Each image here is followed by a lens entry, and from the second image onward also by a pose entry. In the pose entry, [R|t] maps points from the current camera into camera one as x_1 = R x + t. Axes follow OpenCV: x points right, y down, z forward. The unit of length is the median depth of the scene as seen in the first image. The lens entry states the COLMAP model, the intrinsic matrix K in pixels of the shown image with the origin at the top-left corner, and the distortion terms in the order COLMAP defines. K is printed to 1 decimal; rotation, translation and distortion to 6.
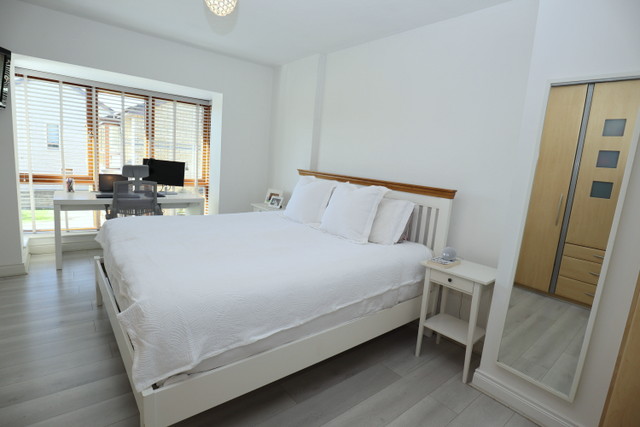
lens RADIAL K [[323.9, 0, 320.3], [0, 323.9, 211.2], [0, 0, 1]] dist [-0.025685, 0.000013]
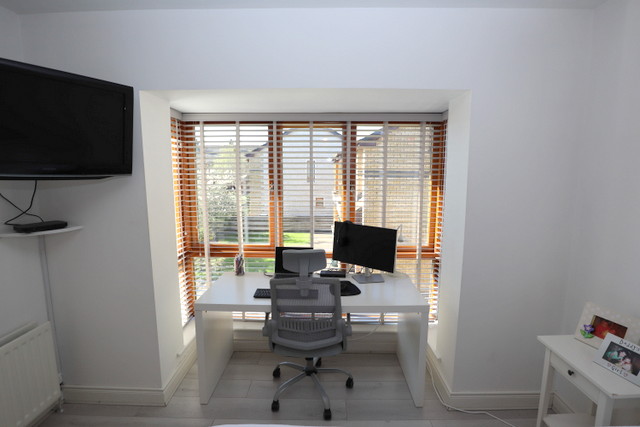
lens RADIAL K [[323.9, 0, 323.5], [0, 323.9, 215.3], [0, 0, 1]] dist [-0.025685, 0.000013]
pose [[0.774921, 0.006701, -0.632023, -0.164775], [-0.036580, 0.998743, -0.034261, -0.150287], [0.630999, 0.049669, 0.774192, 0.483702]]
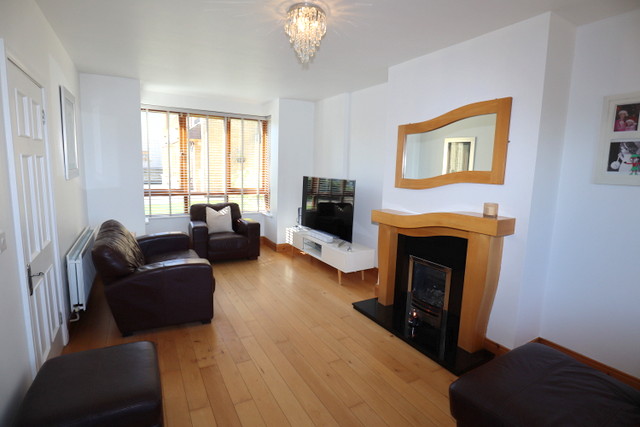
lens RADIAL K [[323.4, 0, 319.8], [0, 323.4, 213.0], [0, 0, 1]] dist [-0.038710, 0.004300]
pose [[0.983069, -0.022649, -0.181830, 0.100060], [0.020852, 0.999713, -0.011788, 0.074876], [0.182044, 0.007797, 0.983259, -0.262466]]
